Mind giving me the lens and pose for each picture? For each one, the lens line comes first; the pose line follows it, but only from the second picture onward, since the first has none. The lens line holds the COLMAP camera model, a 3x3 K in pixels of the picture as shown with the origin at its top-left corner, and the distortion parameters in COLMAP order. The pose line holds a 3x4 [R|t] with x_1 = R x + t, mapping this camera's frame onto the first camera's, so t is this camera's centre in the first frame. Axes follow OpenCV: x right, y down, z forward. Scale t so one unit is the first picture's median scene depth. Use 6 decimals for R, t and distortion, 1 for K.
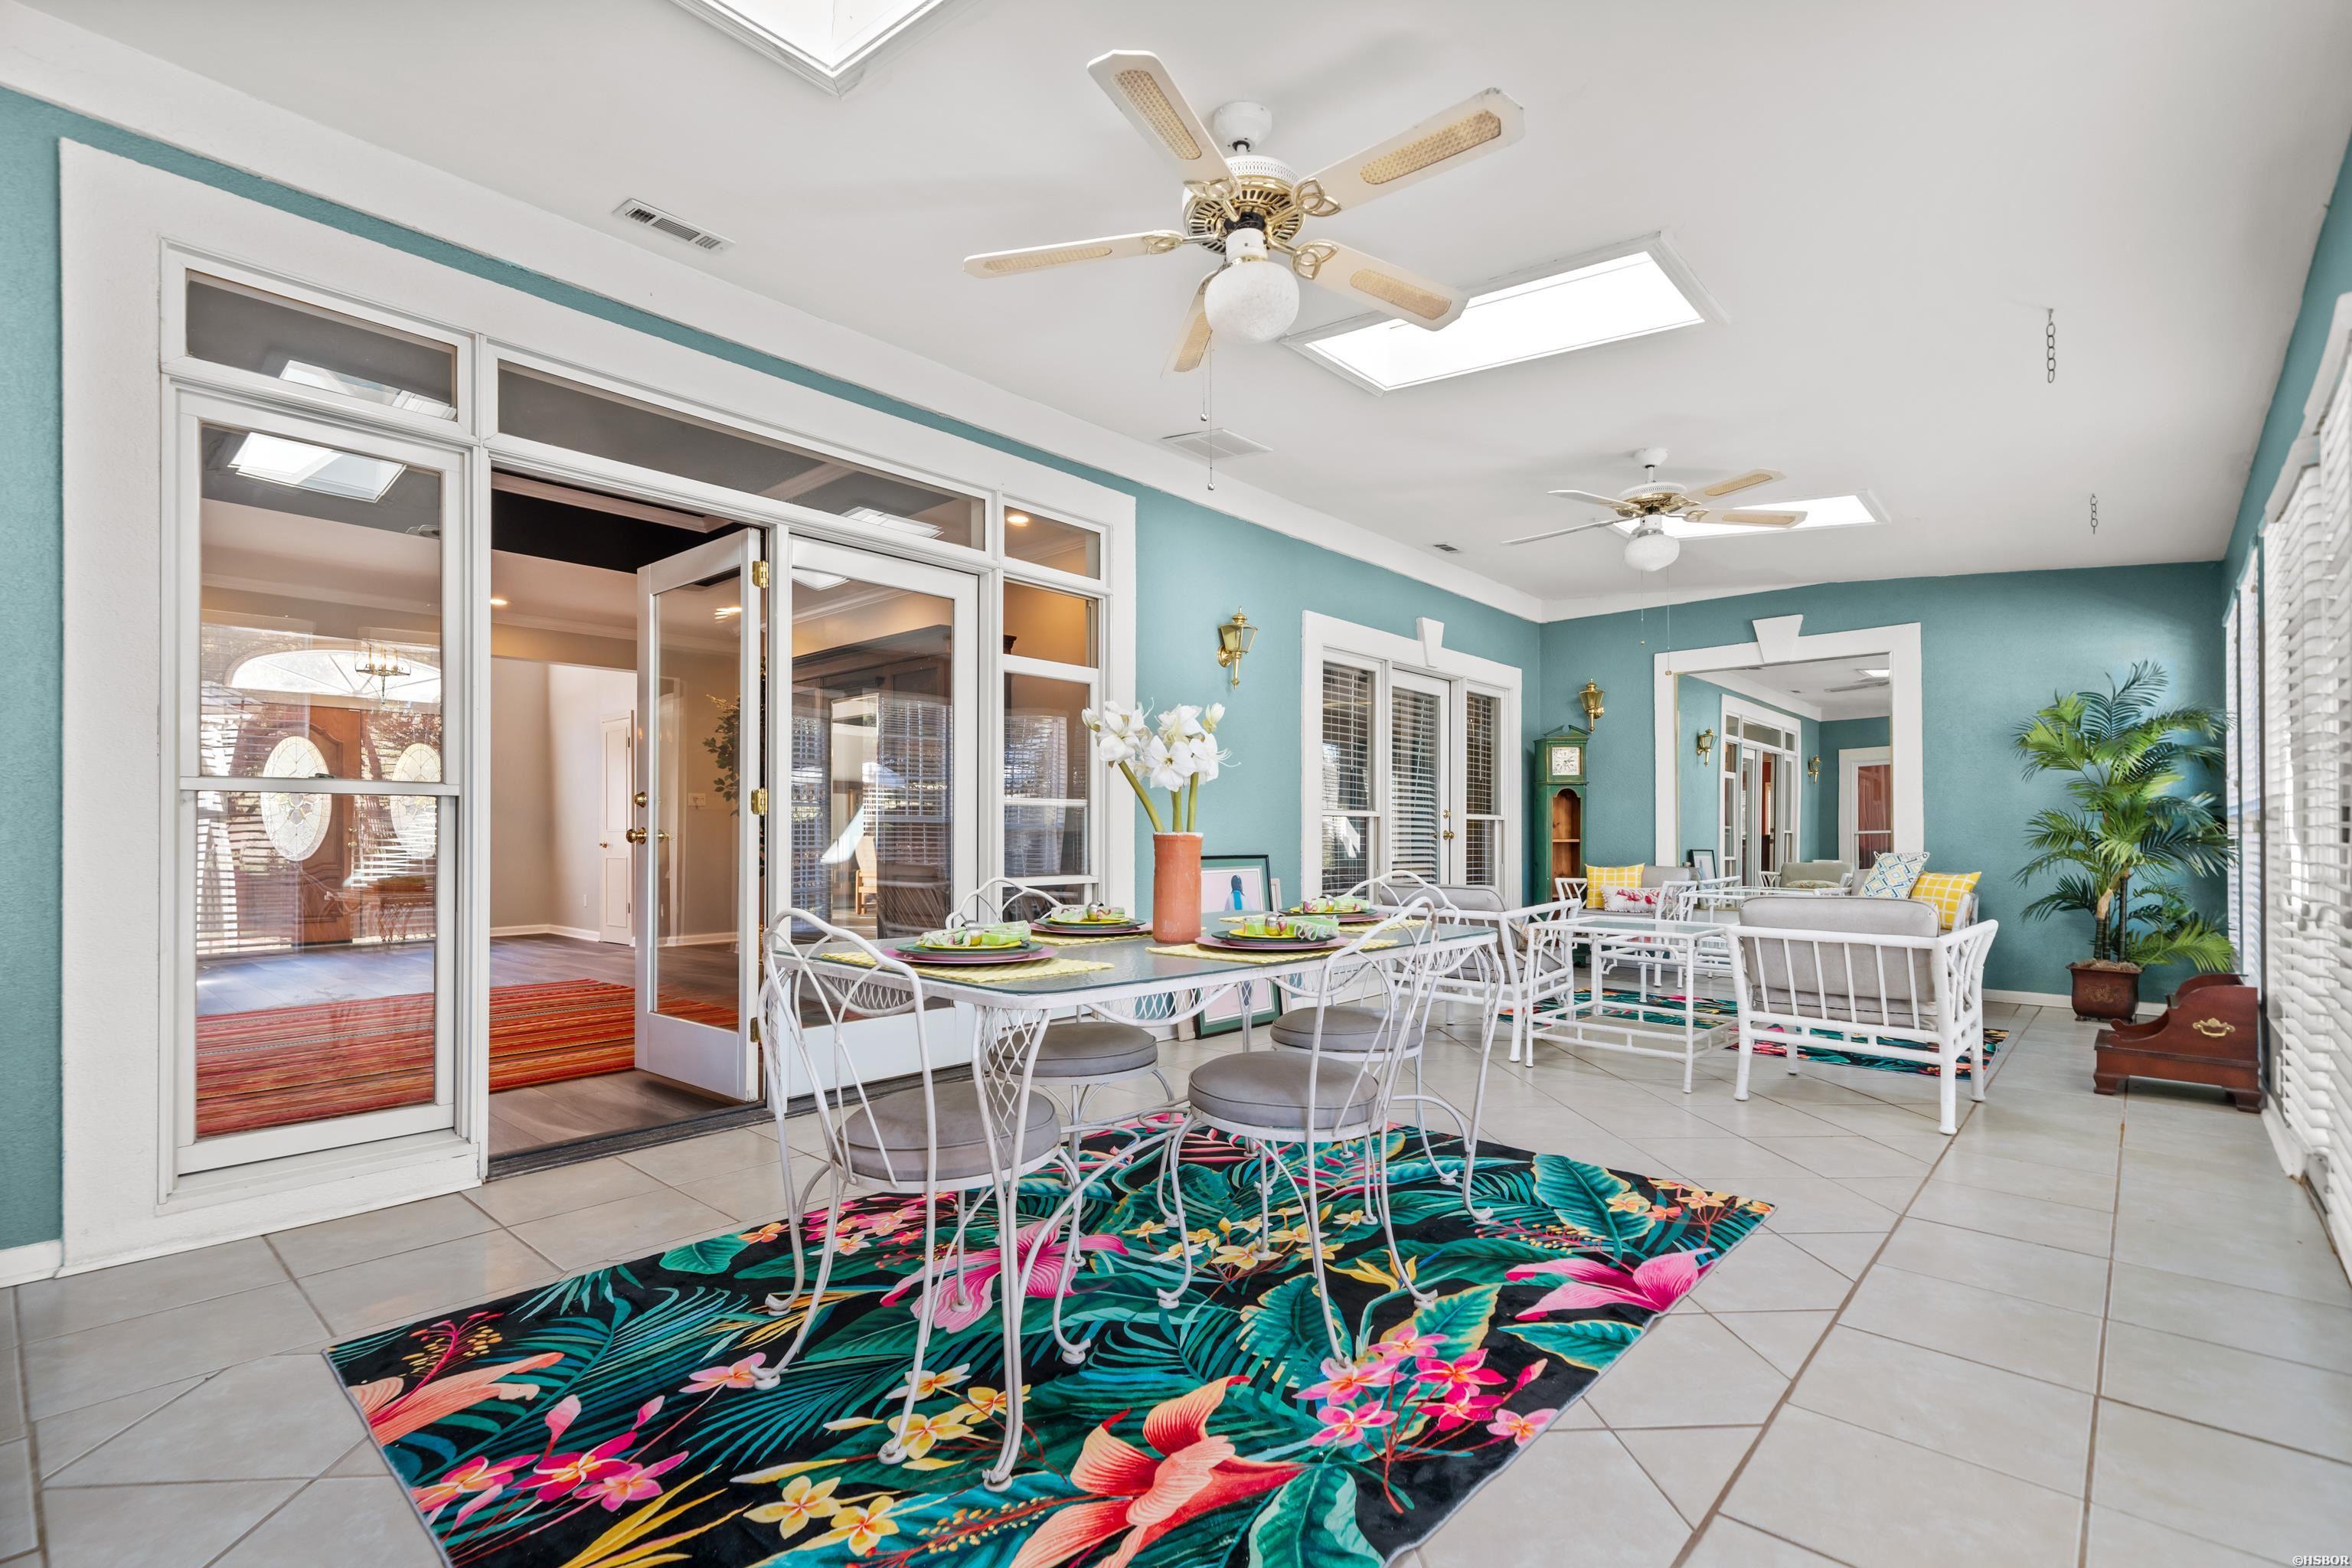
lens RADIAL K [[1070.6, 0, 1173.2], [0, 1070.6, 781.0], [0, 0, 1]] dist [0.009478, 0.000019]
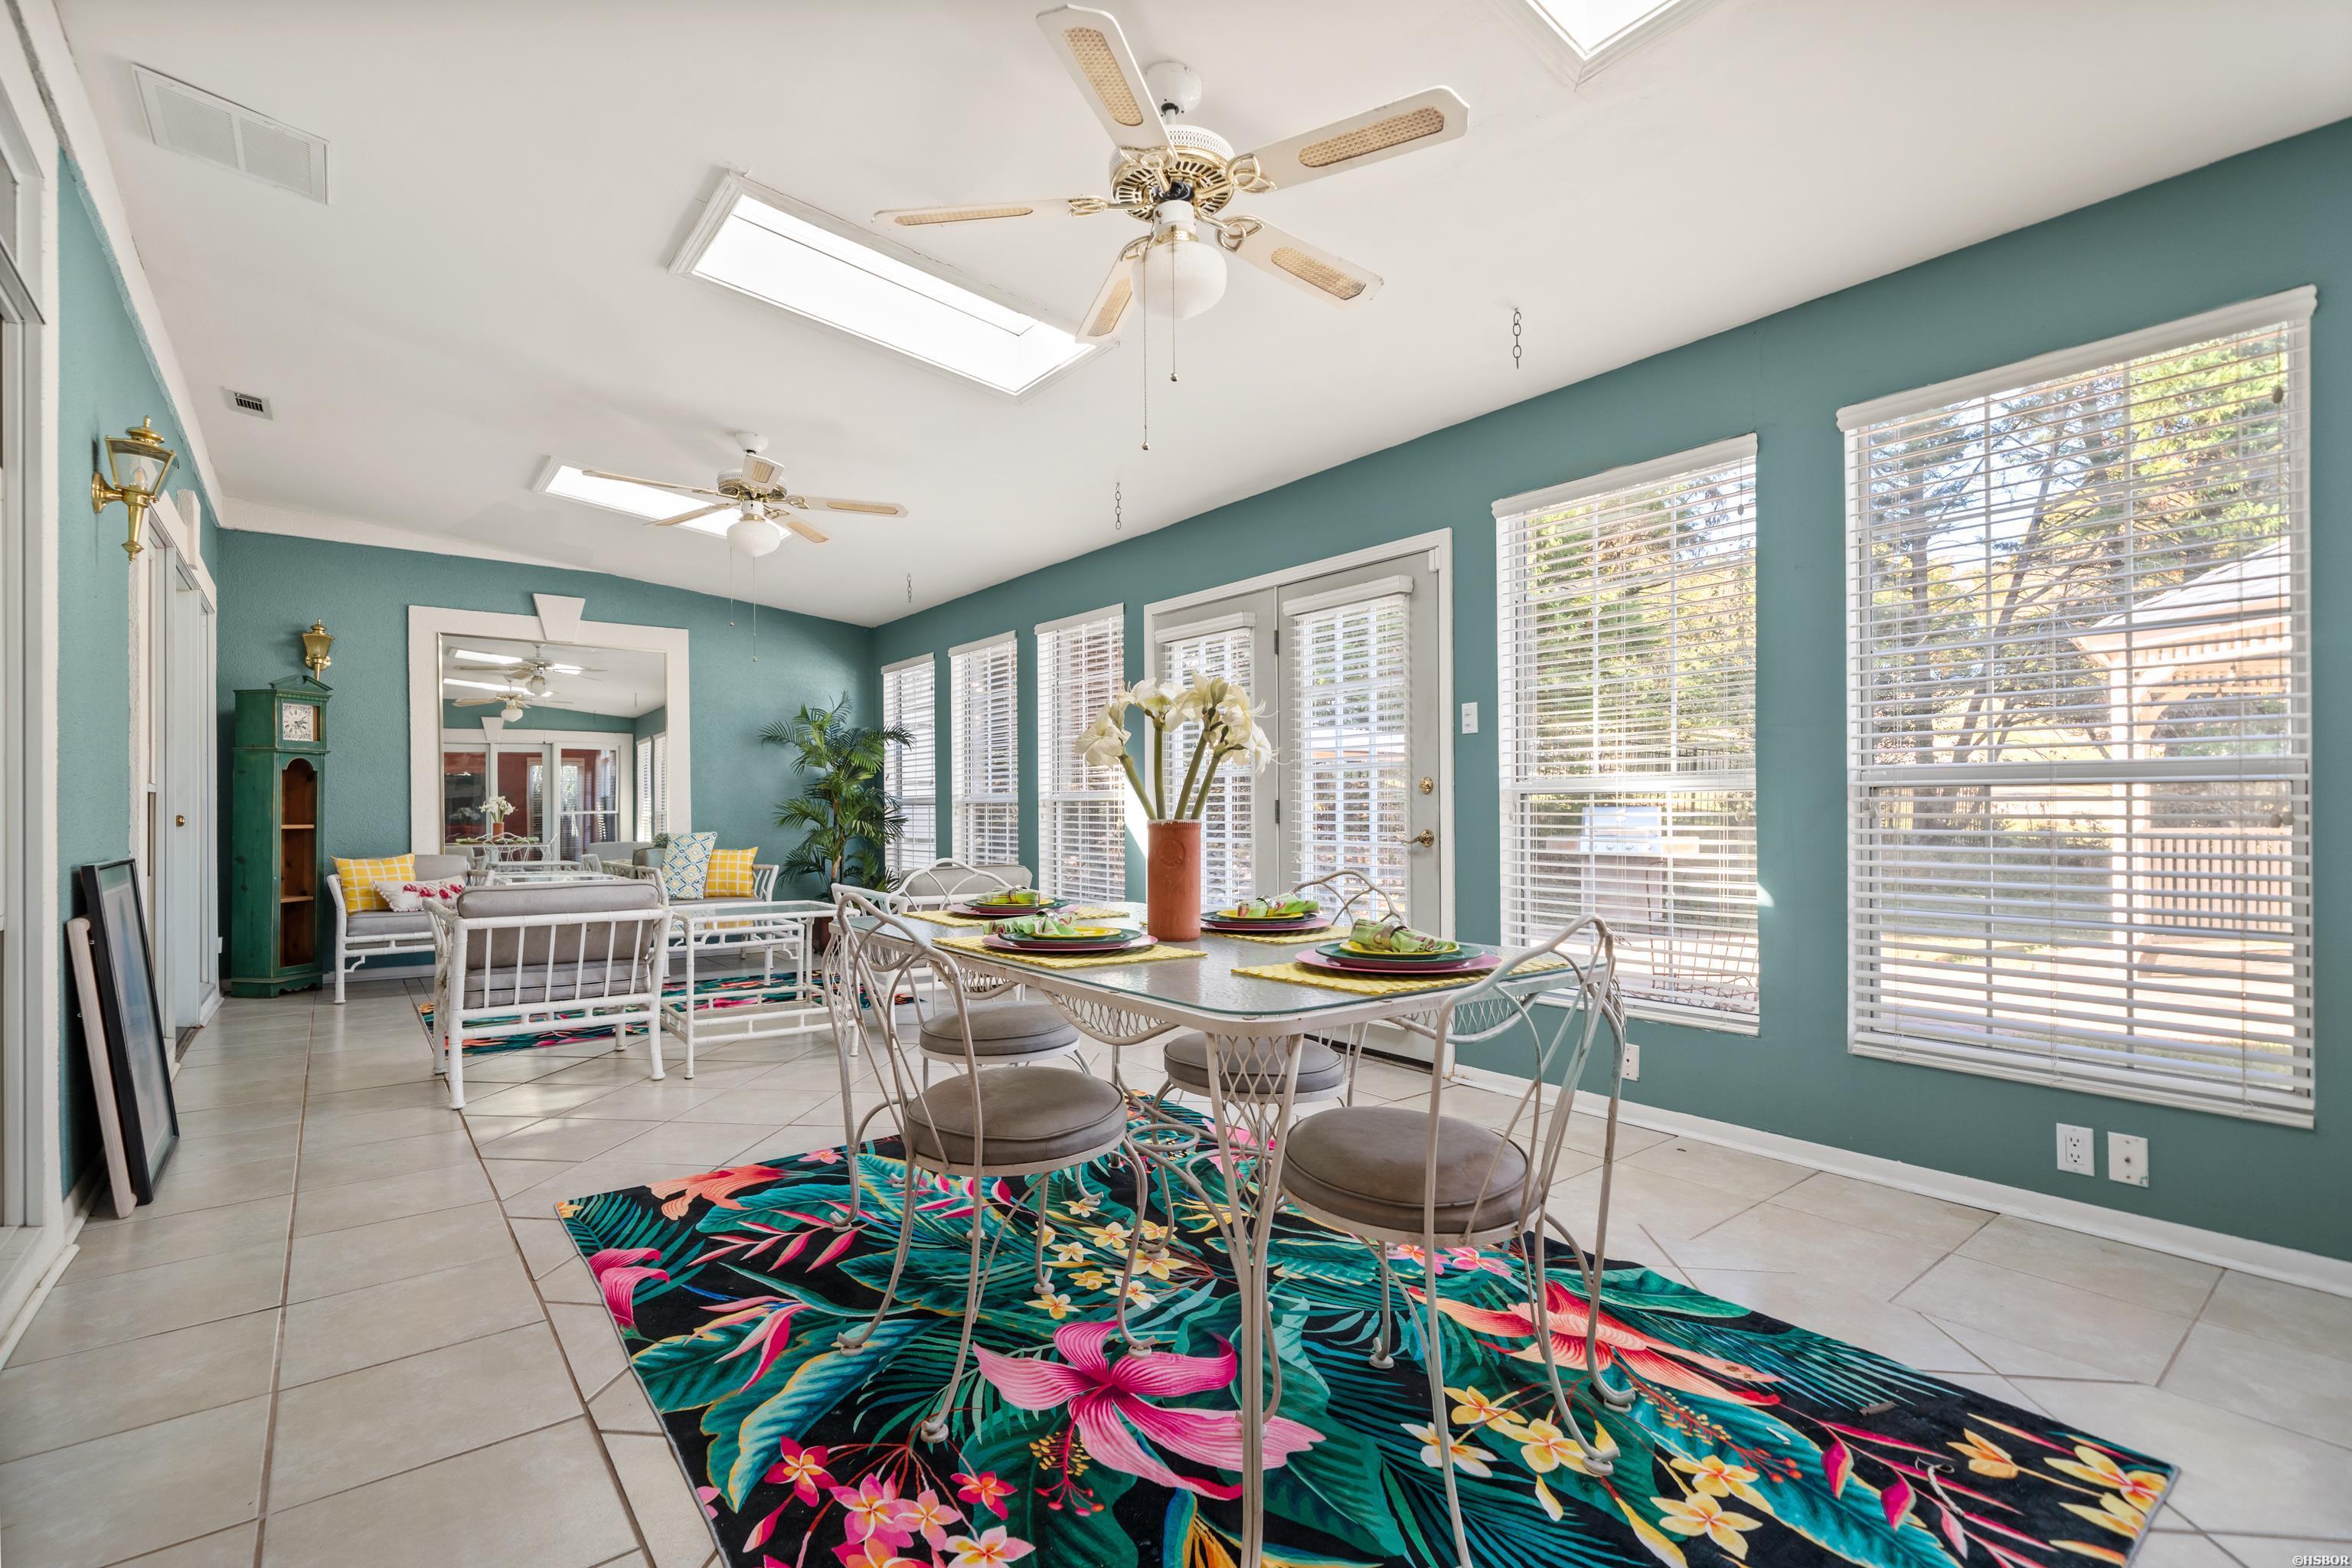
lens RADIAL K [[1057.8, 0, 1176.9], [0, 1057.8, 748.4], [0, 0, 1]] dist [-0.002497, -0.000351]
pose [[0.158925, 0.060216, 0.985453, -0.919864], [-0.045084, 0.997540, -0.053684, 0.040571], [-0.986261, -0.035897, 0.161249, 0.888302]]
